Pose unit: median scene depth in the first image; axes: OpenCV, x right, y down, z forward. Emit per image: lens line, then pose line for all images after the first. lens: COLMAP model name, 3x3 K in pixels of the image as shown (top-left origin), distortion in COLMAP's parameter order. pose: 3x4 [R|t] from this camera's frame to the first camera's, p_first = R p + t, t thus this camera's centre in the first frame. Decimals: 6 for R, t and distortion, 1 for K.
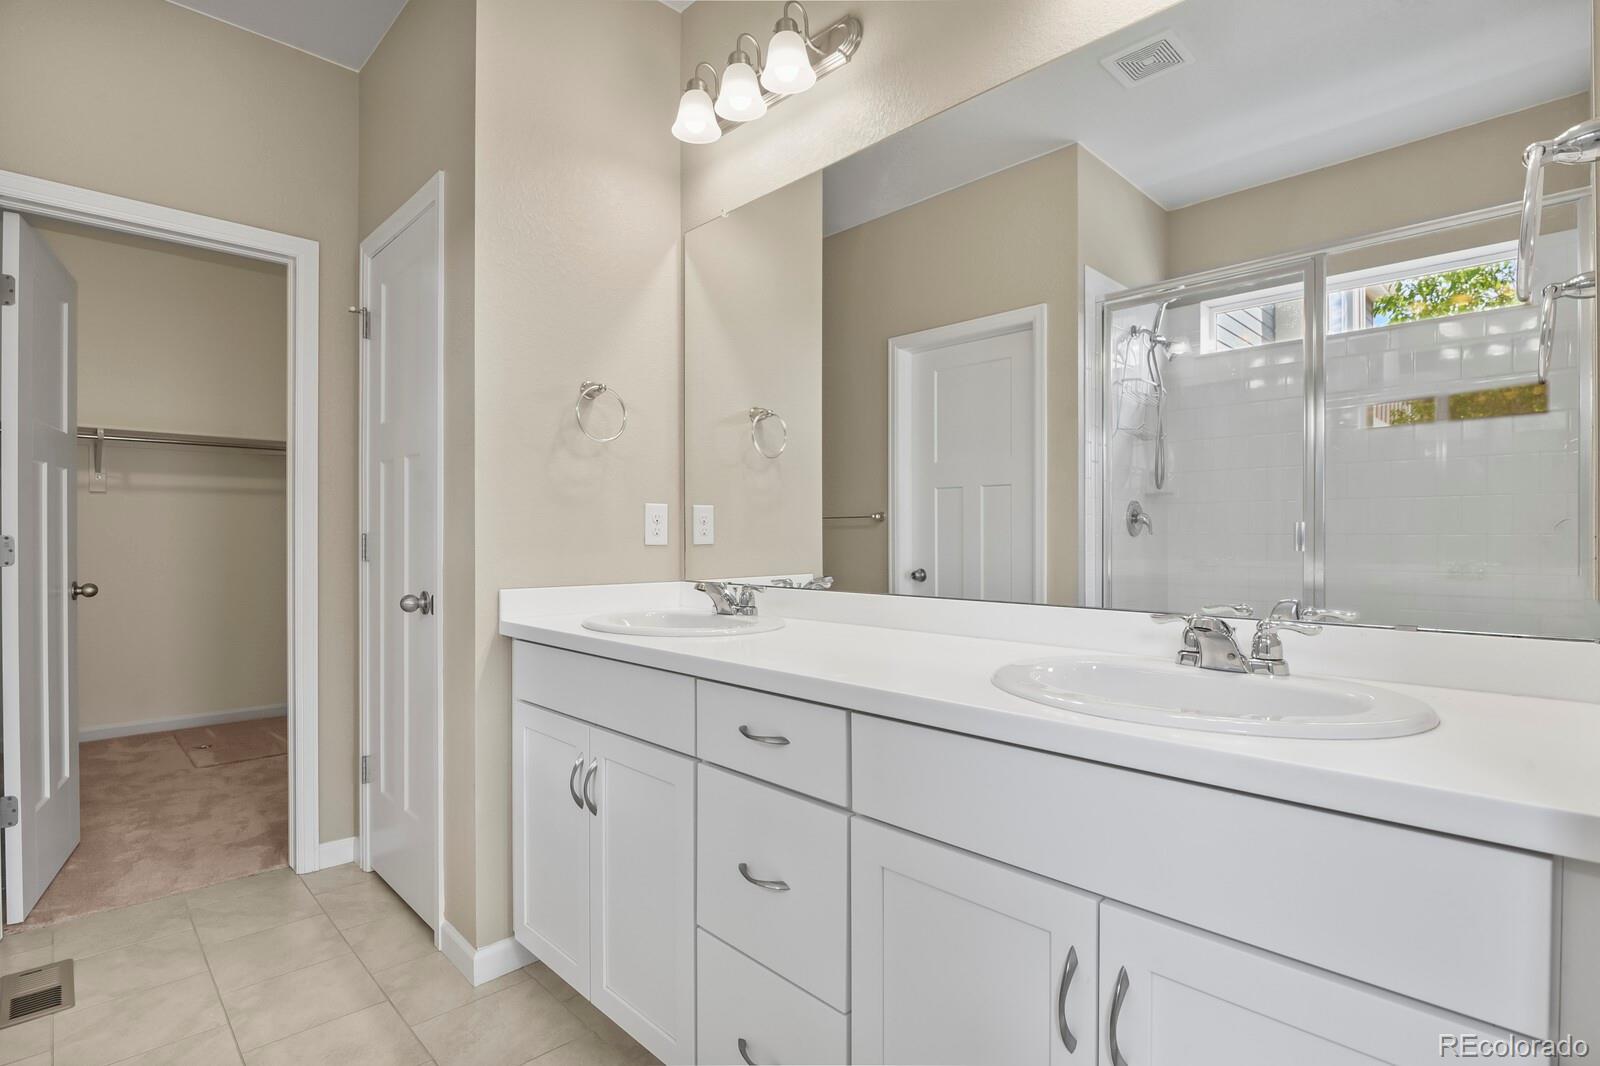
lens RADIAL K [[775.6, 0, 799.3], [0, 775.6, 532.3], [0, 0, 1]] dist [-0.009124, -0.001905]
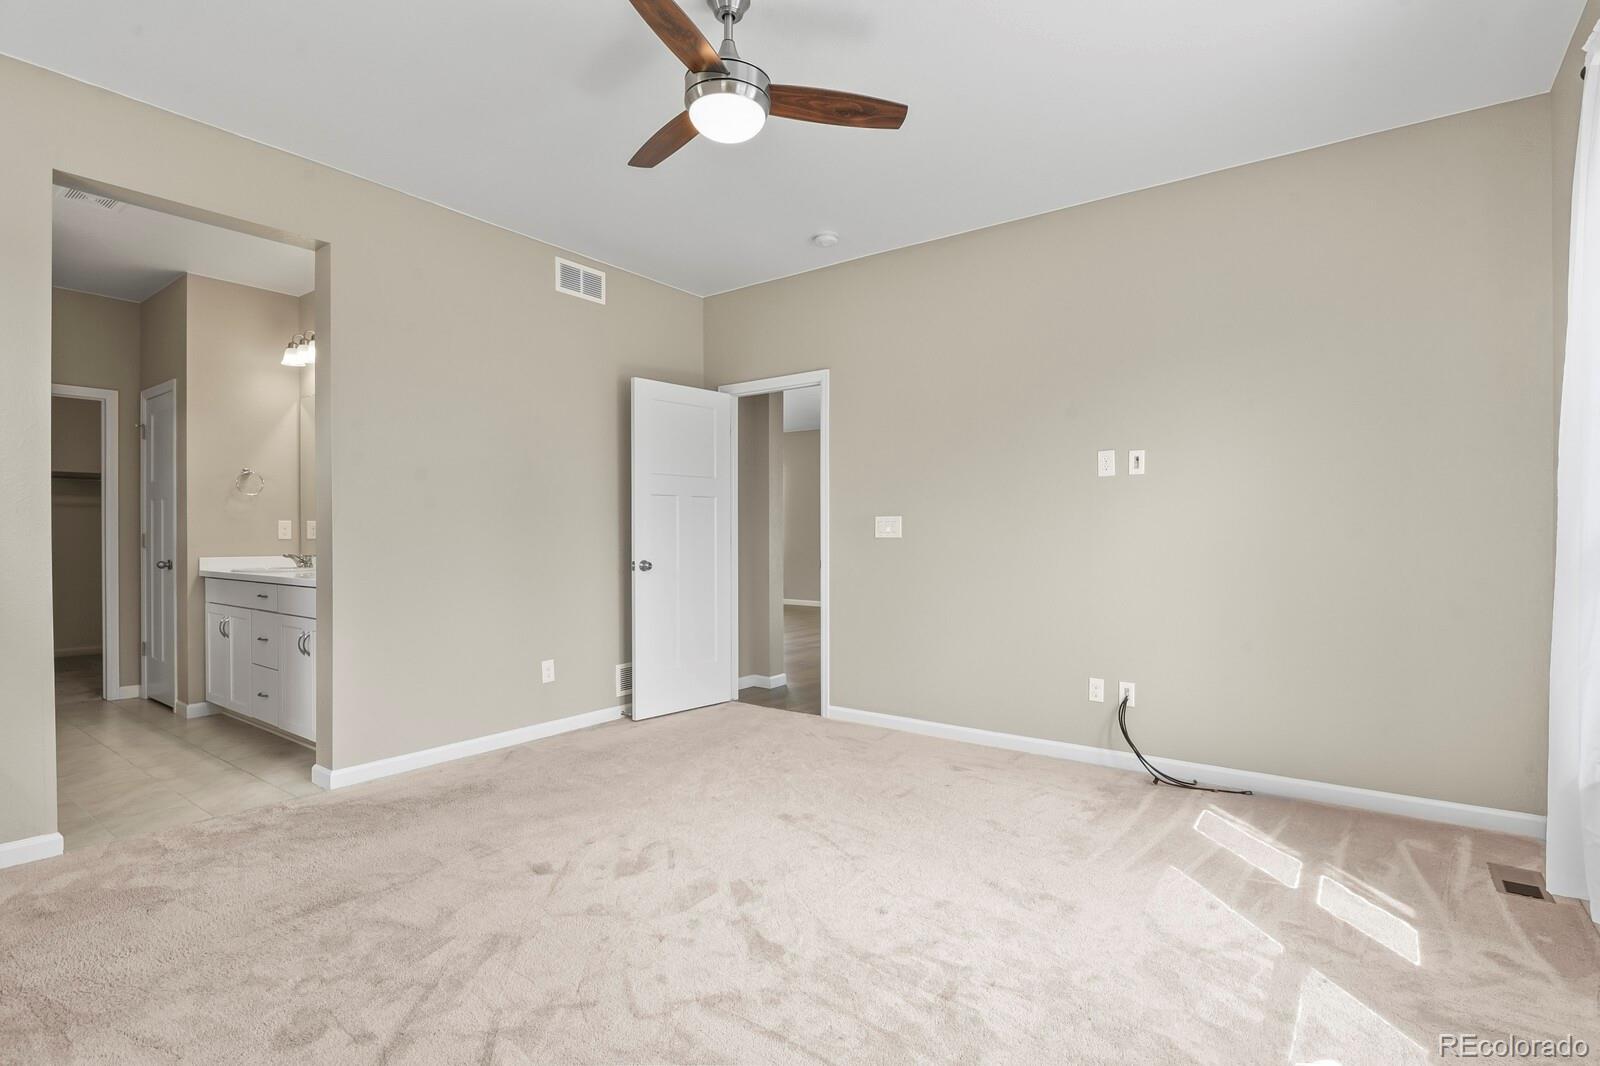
lens RADIAL K [[775.6, 0, 799.9], [0, 775.6, 537.2], [0, 0, 1]] dist [-0.009124, -0.001905]
pose [[0.988798, -0.002921, 0.149232, 0.949024], [0.002530, 0.999993, 0.002811, 0.008480], [-0.149239, -0.002402, 0.988798, -1.419930]]
